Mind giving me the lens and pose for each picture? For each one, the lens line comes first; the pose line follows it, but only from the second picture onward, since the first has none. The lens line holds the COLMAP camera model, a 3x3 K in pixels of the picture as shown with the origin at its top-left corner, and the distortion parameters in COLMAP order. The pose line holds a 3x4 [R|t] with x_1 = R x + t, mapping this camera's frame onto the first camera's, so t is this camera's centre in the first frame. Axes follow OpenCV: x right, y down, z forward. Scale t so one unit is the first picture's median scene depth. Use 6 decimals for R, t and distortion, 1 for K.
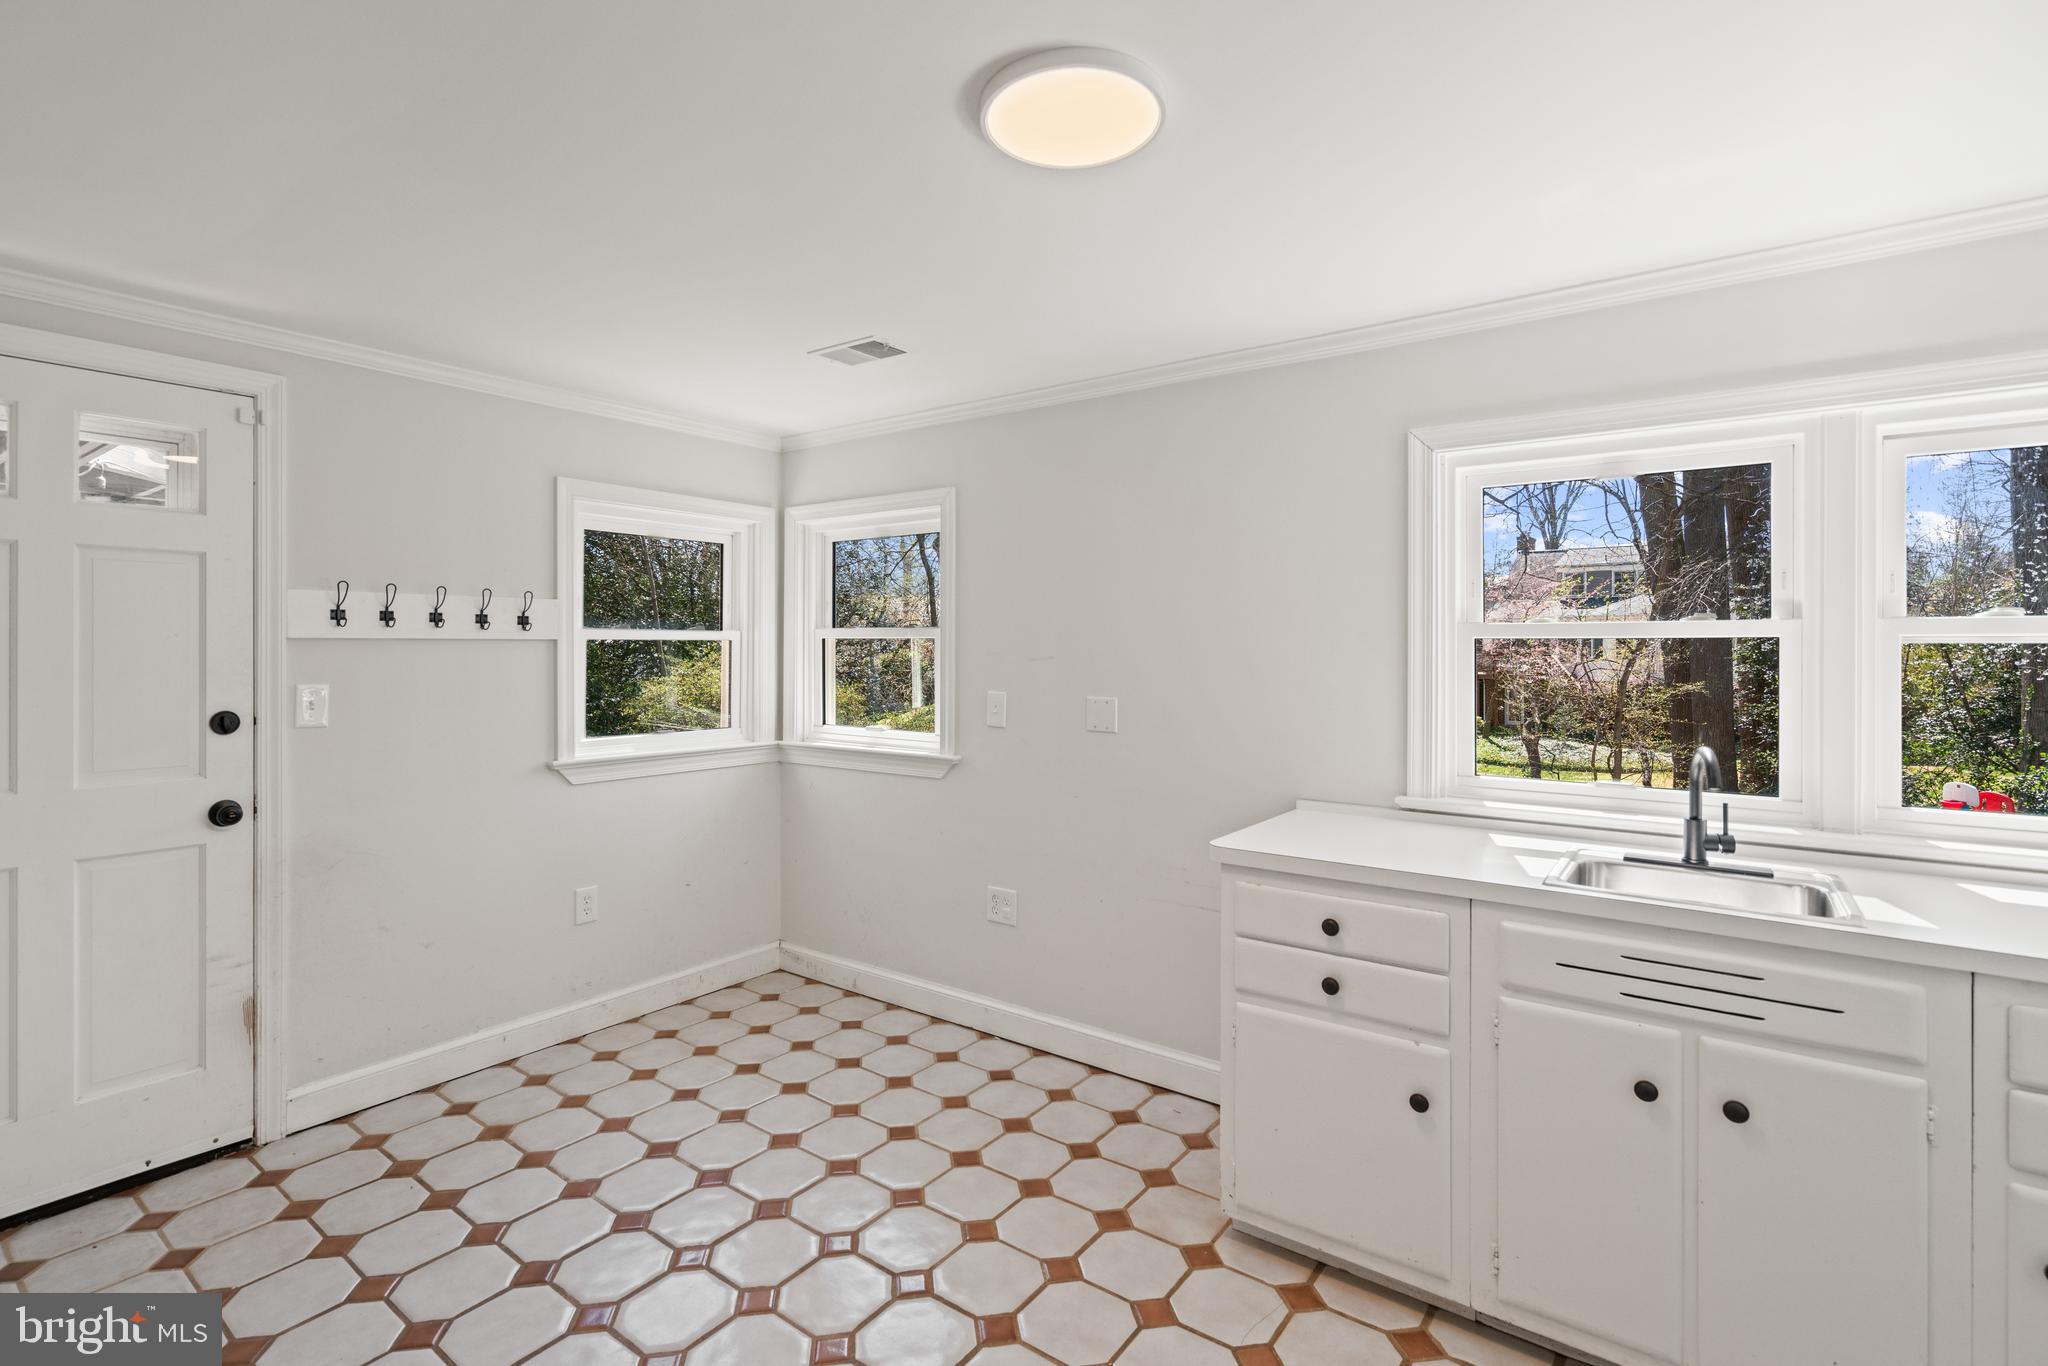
lens RADIAL K [[941.8, 0, 1025.0], [0, 941.8, 632.6], [0, 0, 1]] dist [-0.009690, 0.003805]
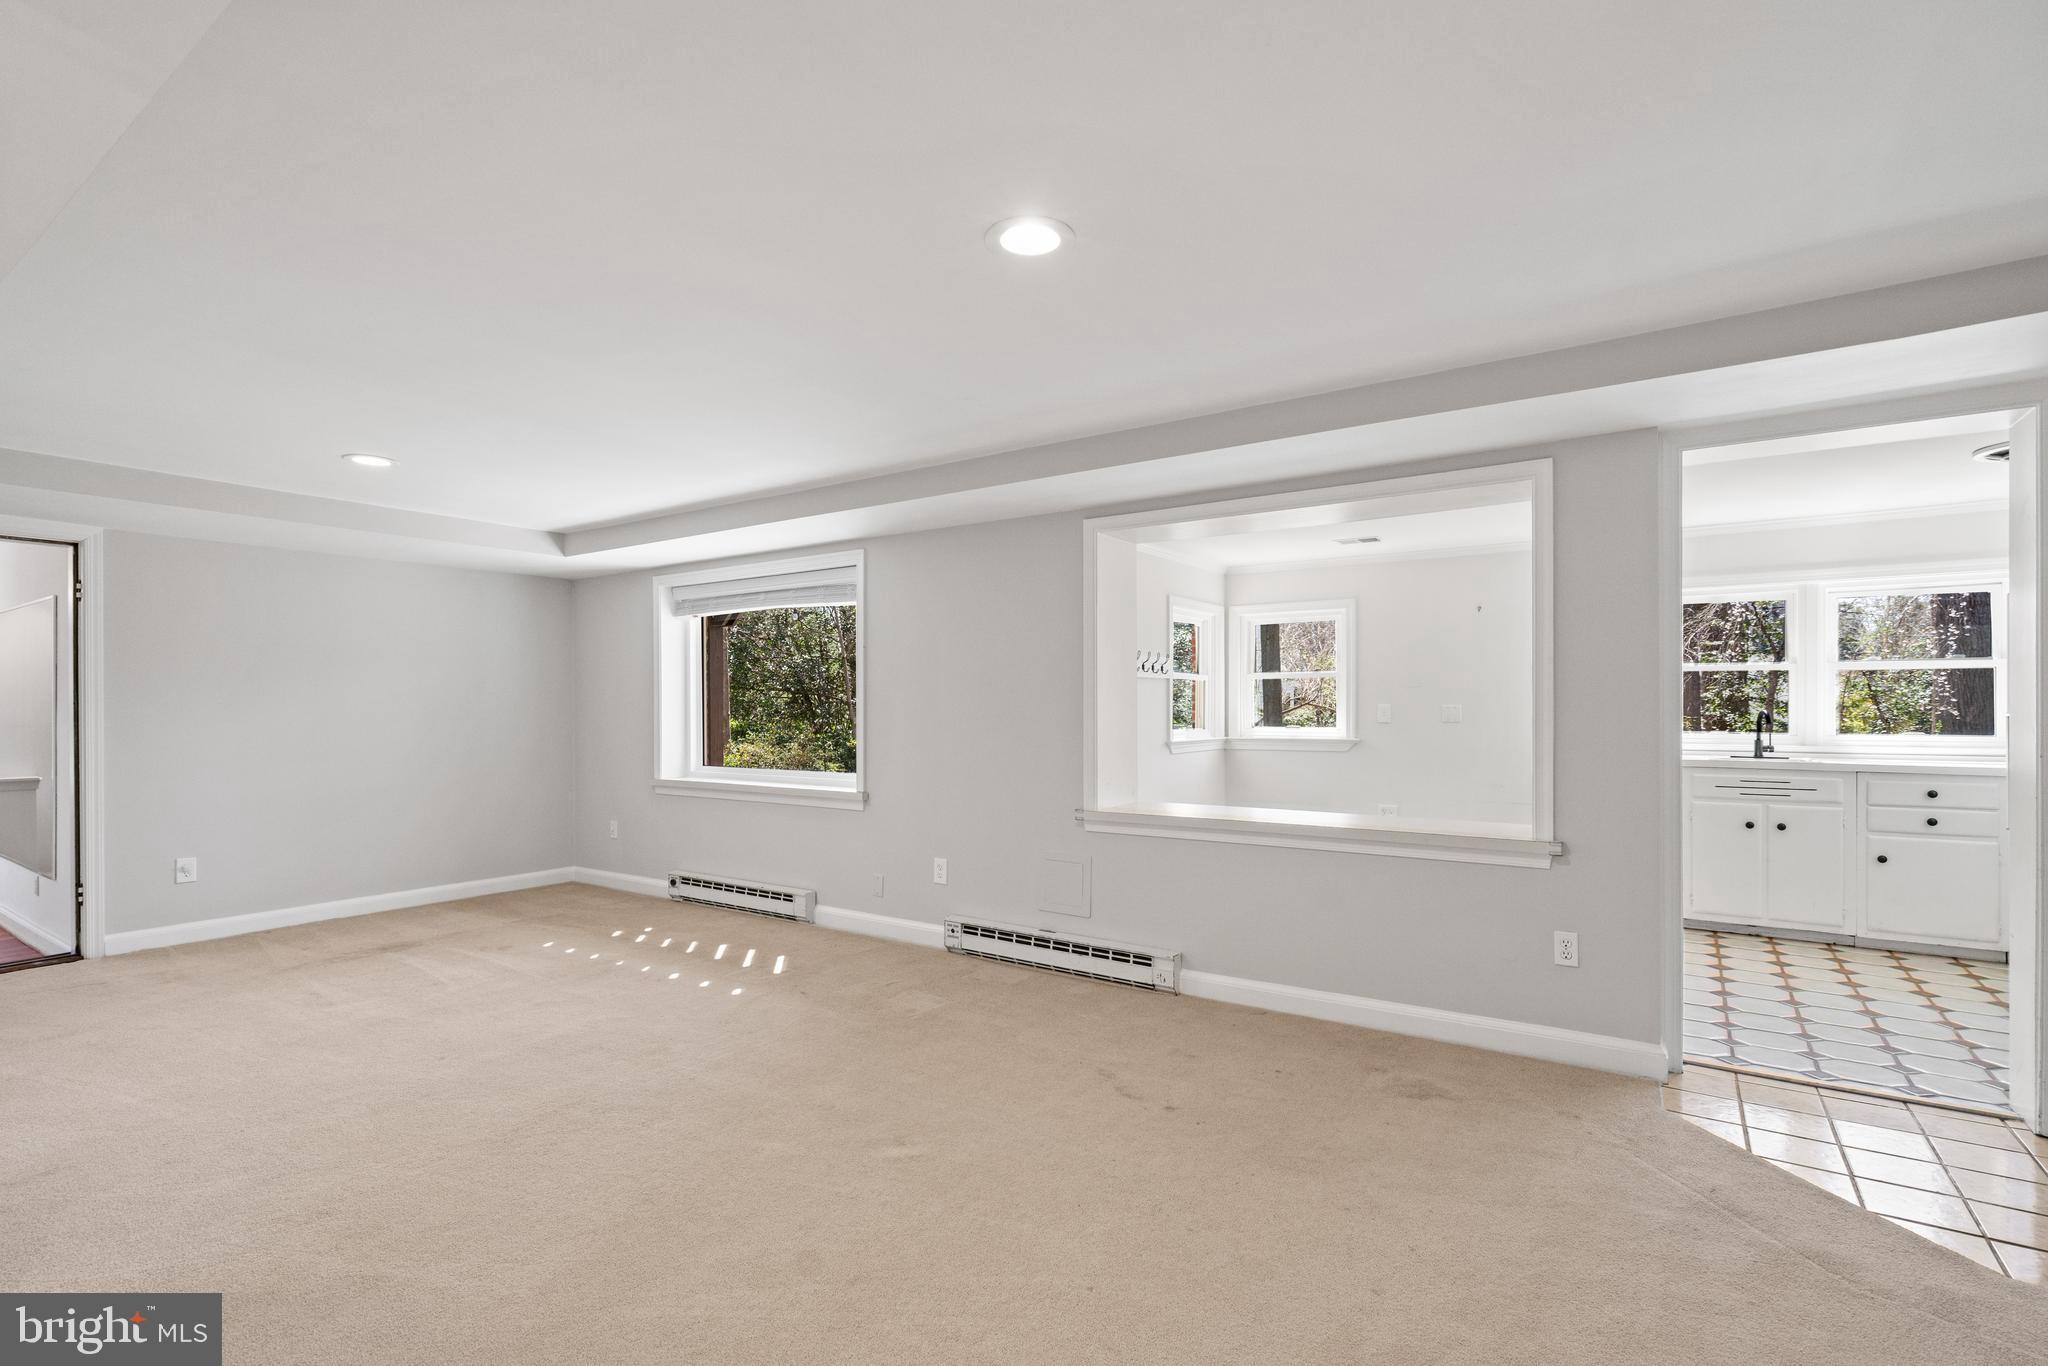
lens RADIAL K [[941.8, 0, 1011.0], [0, 941.8, 694.1], [0, 0, 1]] dist [-0.009690, 0.003805]
pose [[0.999658, -0.003626, 0.025884, -1.343297], [0.003598, 0.999993, 0.001147, 0.057313], [-0.025888, -0.001054, 0.999664, -1.456659]]
